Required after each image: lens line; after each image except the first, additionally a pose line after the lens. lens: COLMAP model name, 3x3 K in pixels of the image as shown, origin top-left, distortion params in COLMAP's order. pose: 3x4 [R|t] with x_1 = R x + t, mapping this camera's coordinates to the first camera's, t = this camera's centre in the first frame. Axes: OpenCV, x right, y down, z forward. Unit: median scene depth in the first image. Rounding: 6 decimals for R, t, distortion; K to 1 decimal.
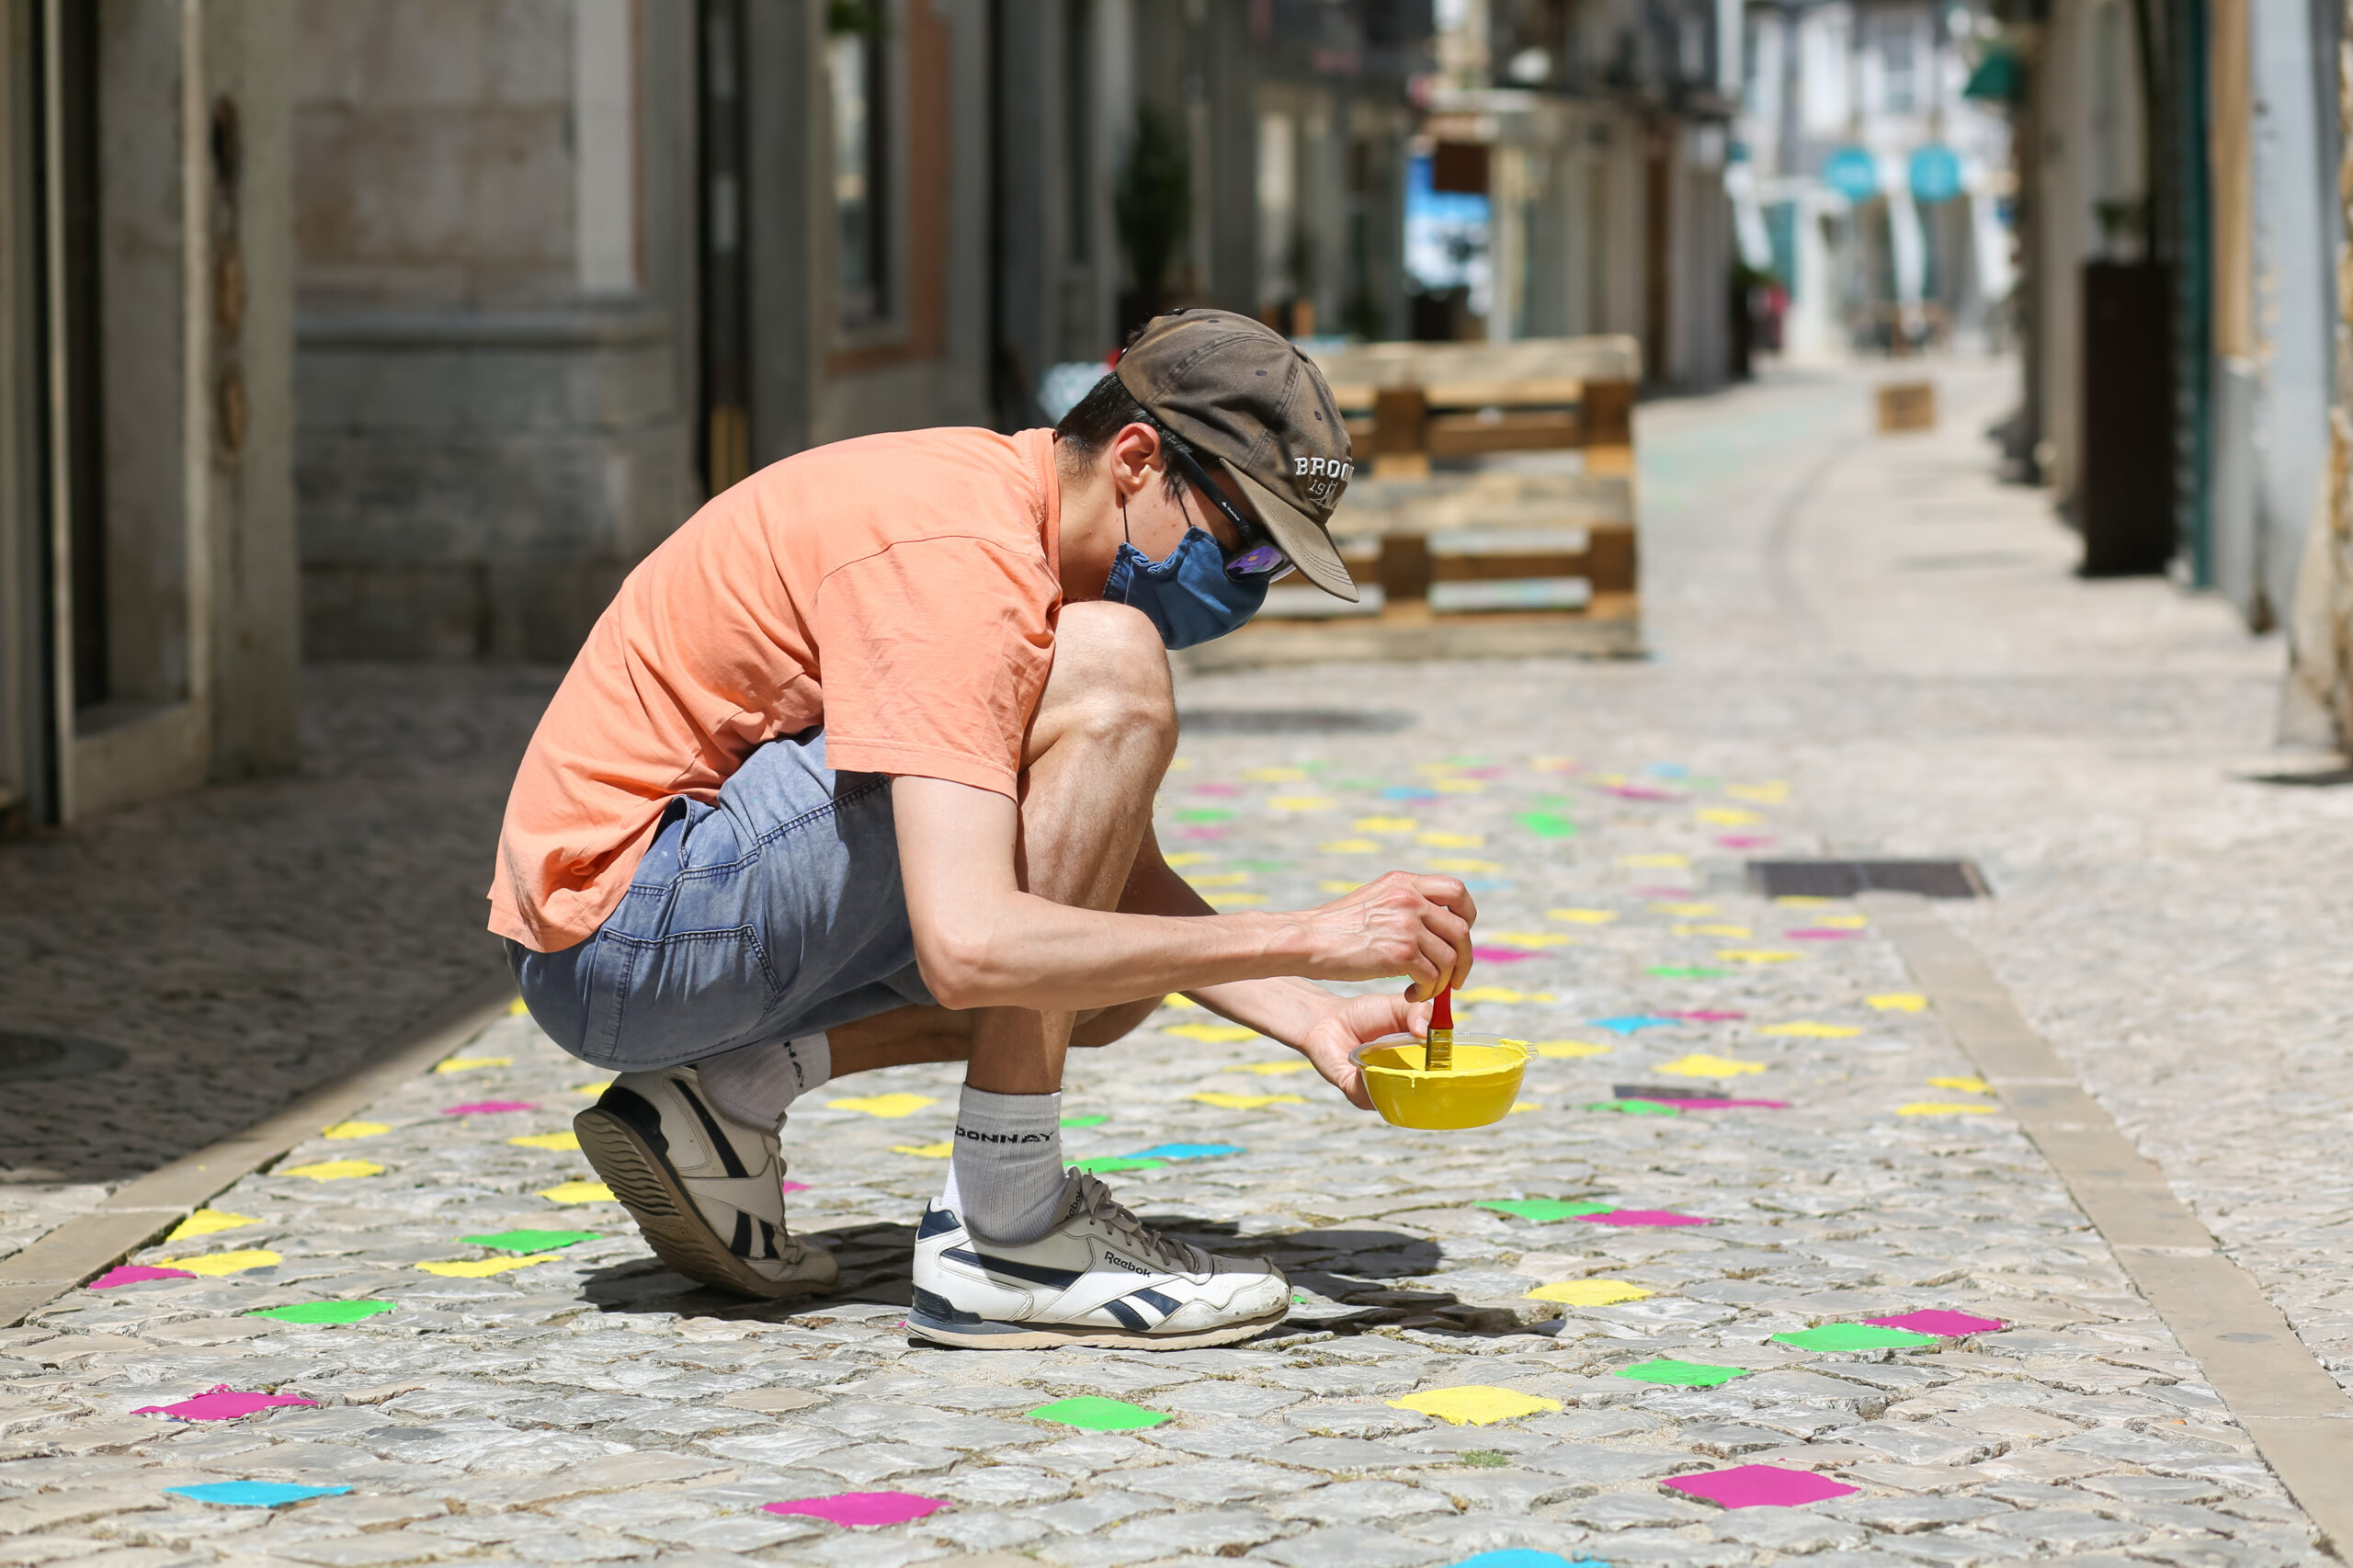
lens RADIAL K [[5694.2, 0, 1176.5], [0, 5694.2, 784.0], [0, 0, 1]] dist [-0.064595, -0.227824]
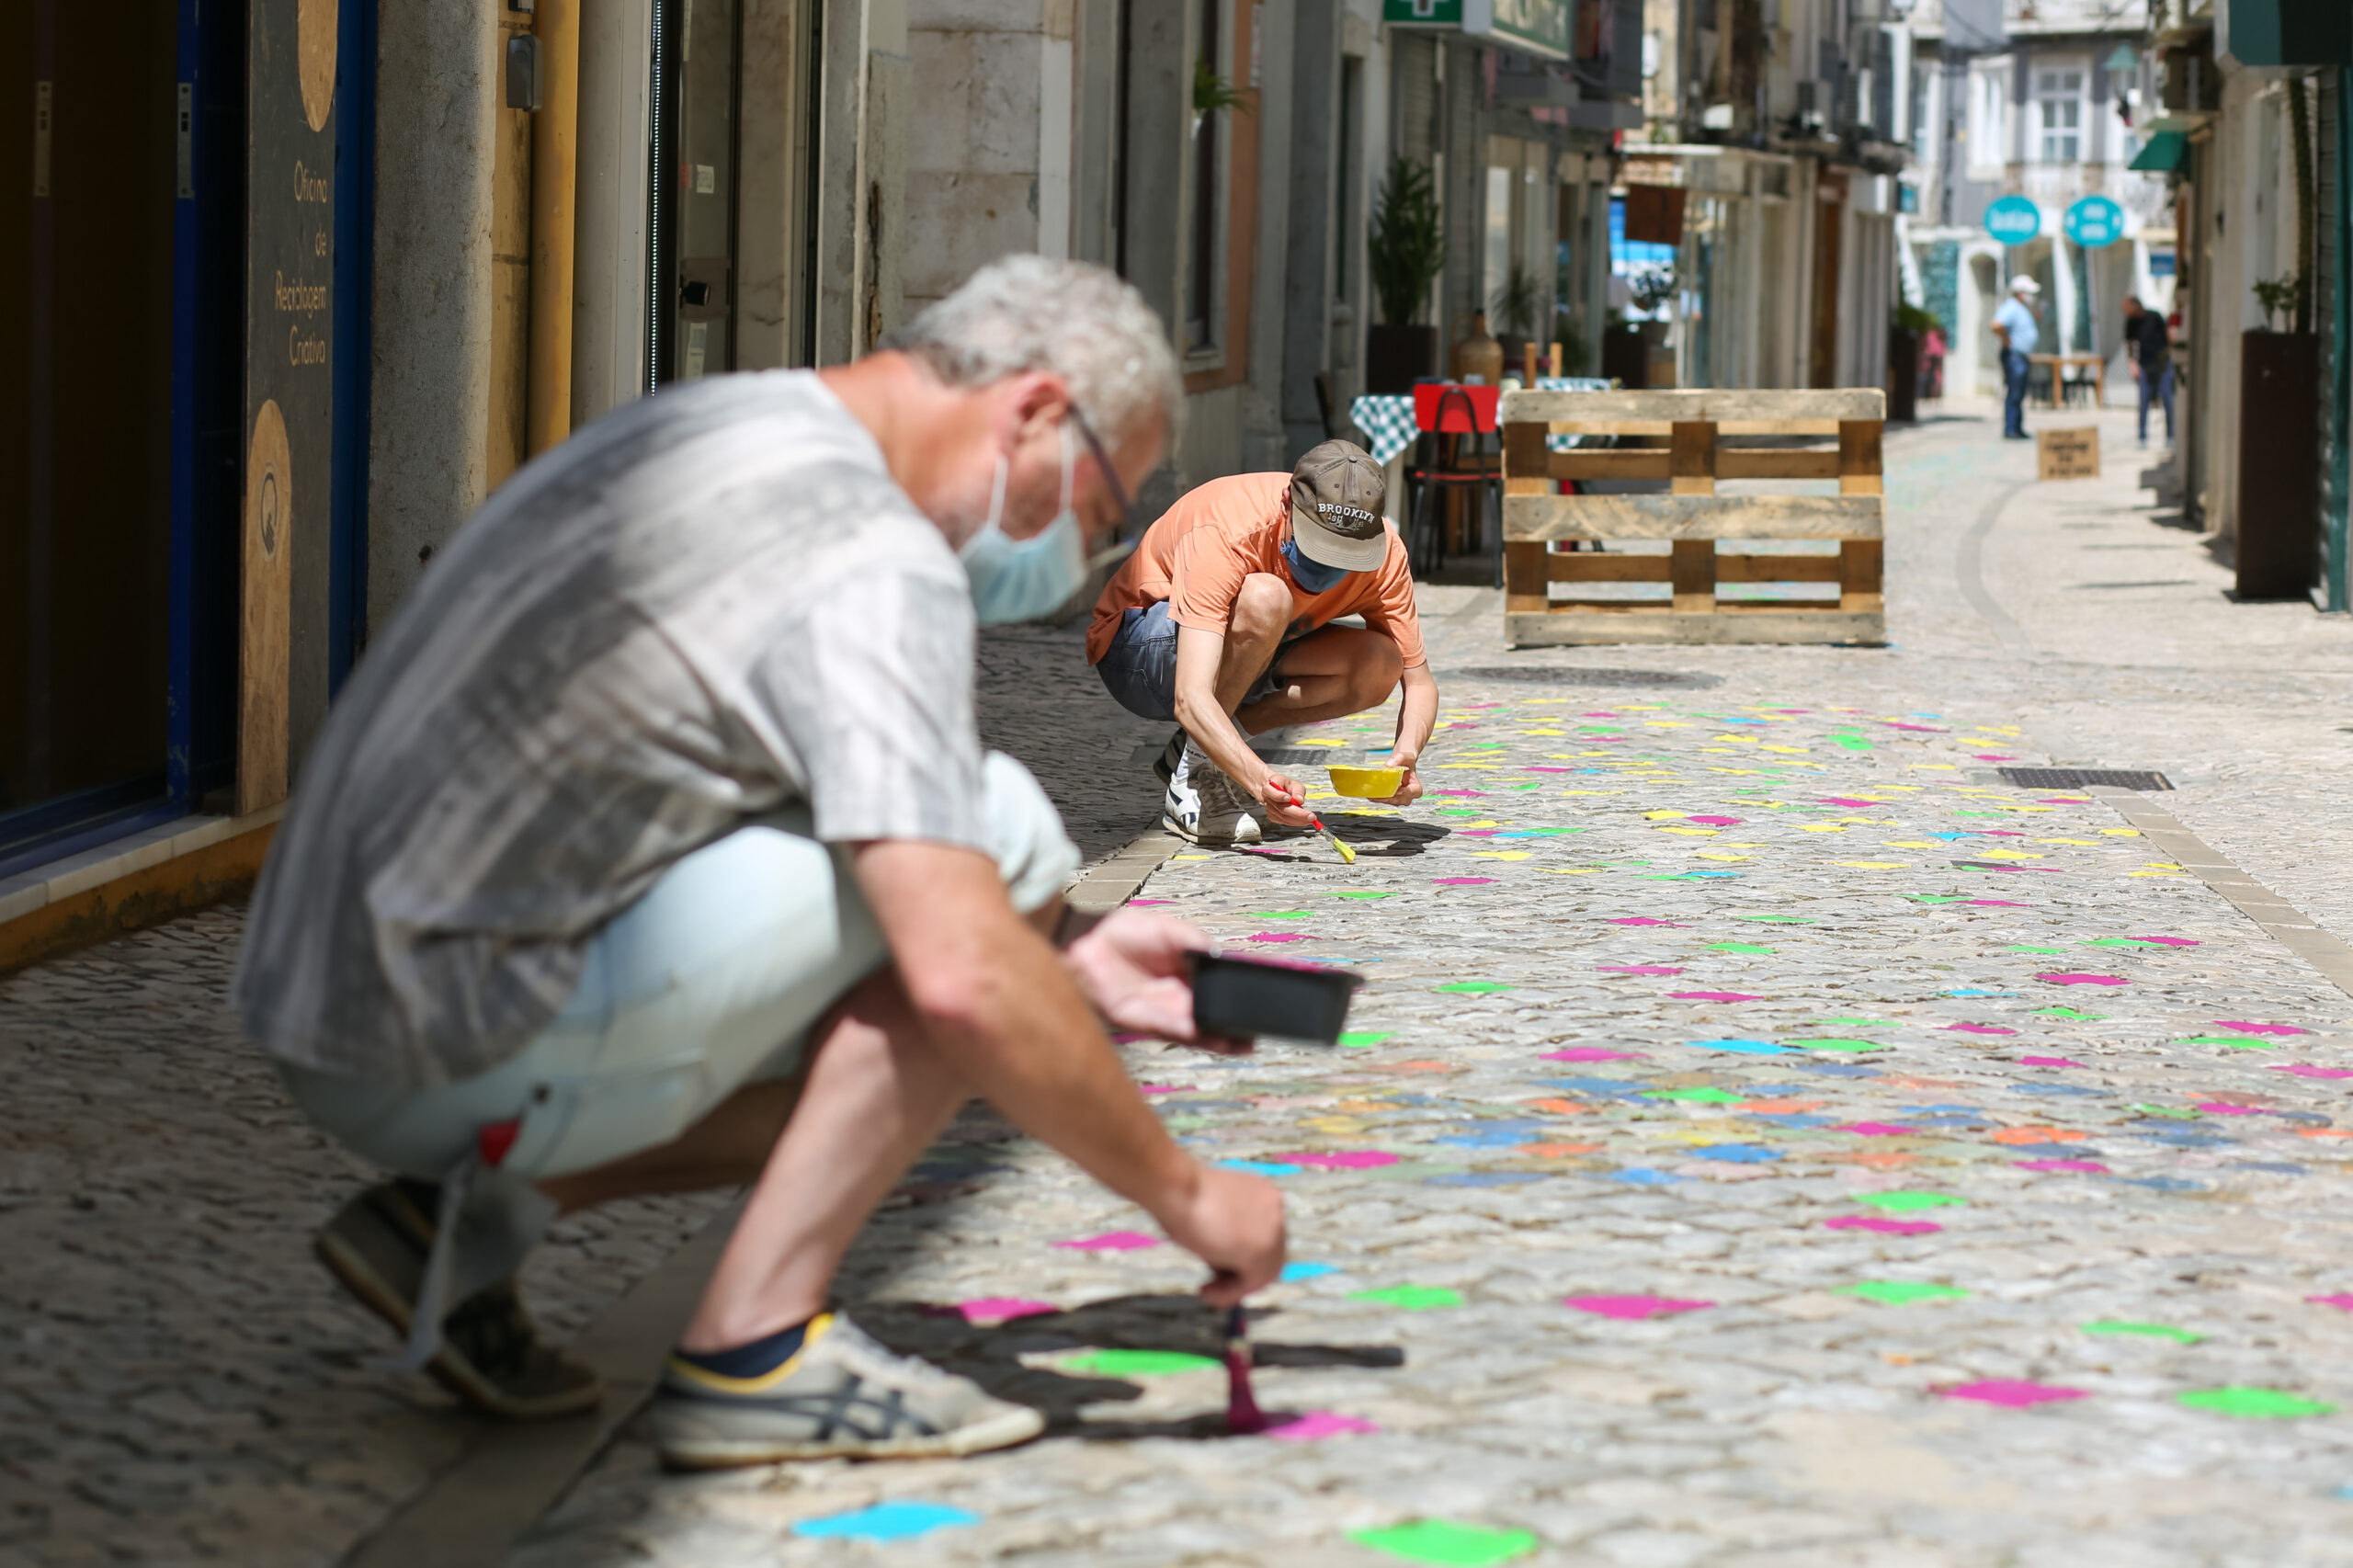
lens RADIAL K [[5984.6, 0, 1176.5], [0, 5984.6, 784.0], [0, 0, 1]] dist [-0.134002, -0.826135]
pose [[0.999434, 0.029746, -0.015687, -0.048413], [-0.029857, 0.999531, -0.006864, 0.020620], [0.015475, 0.007329, 0.999853, -0.287957]]
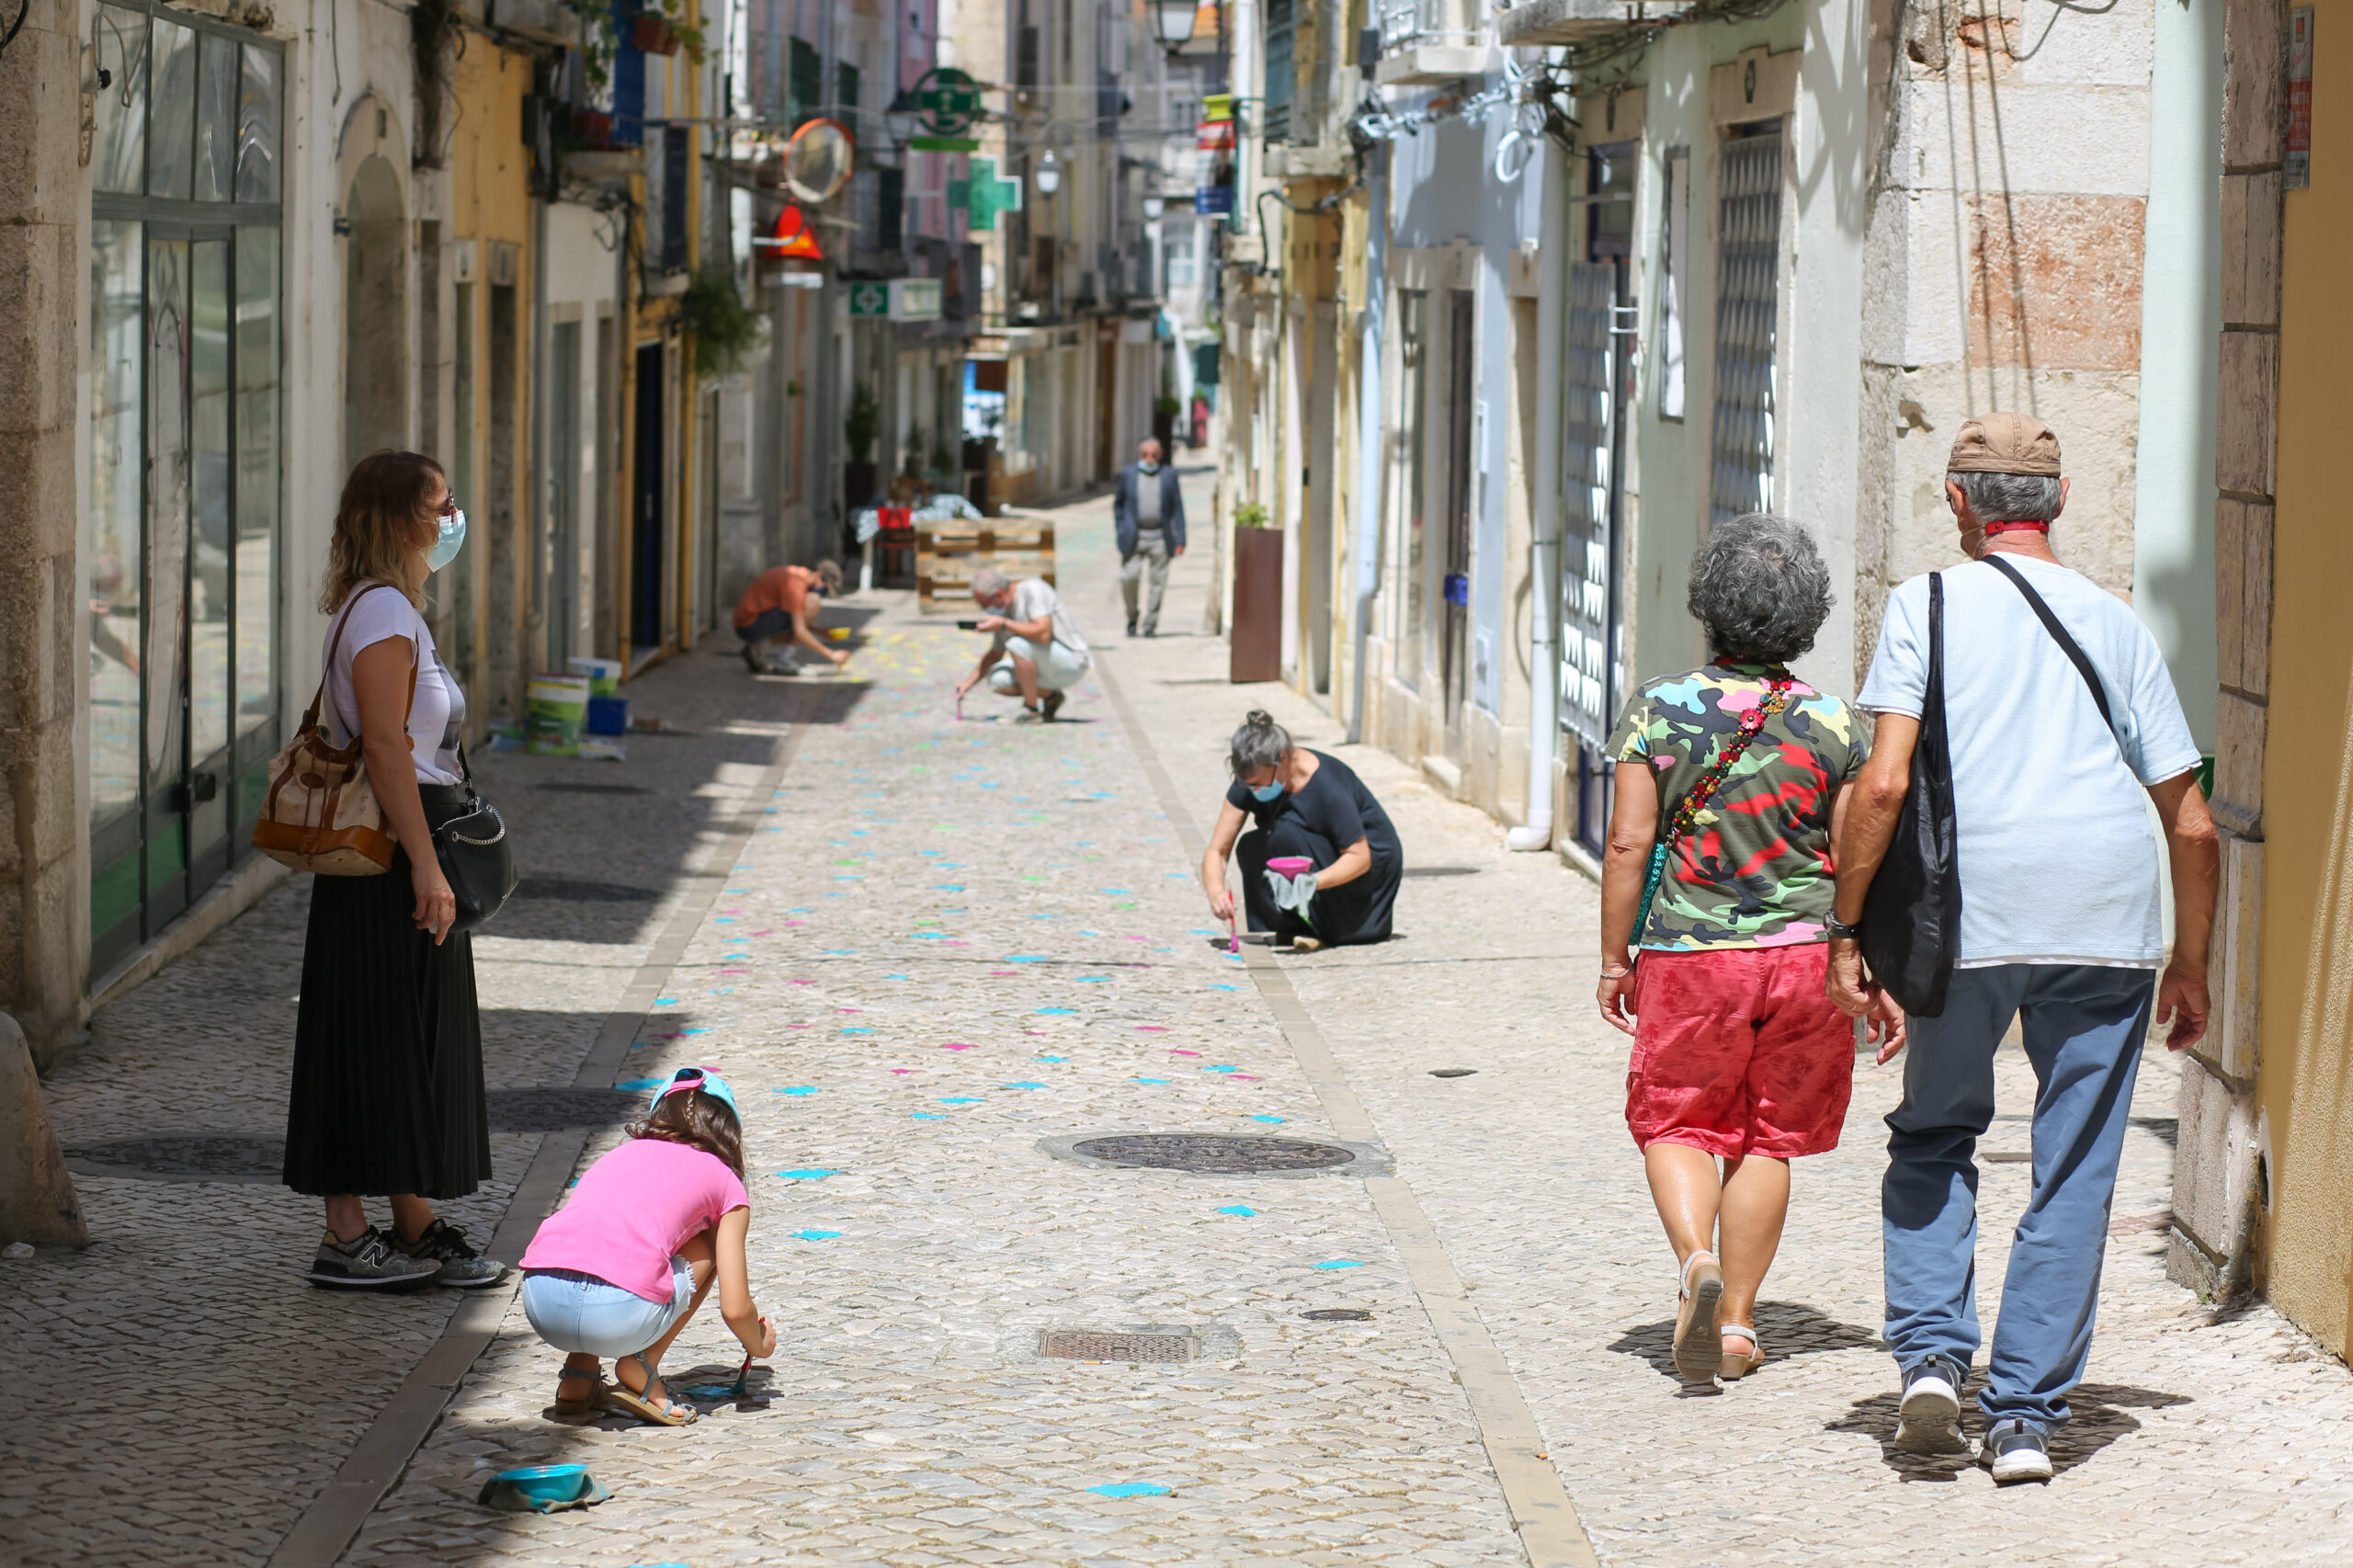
lens RADIAL K [[5694.2, 0, 1176.5], [0, 5694.2, 784.0], [0, 0, 1]] dist [-0.064595, -0.227824]
pose [[0.995982, 0.014692, 0.088345, -0.137777], [-0.014245, 0.999882, -0.005687, 0.093448], [-0.088418, 0.004405, 0.996074, -2.261885]]
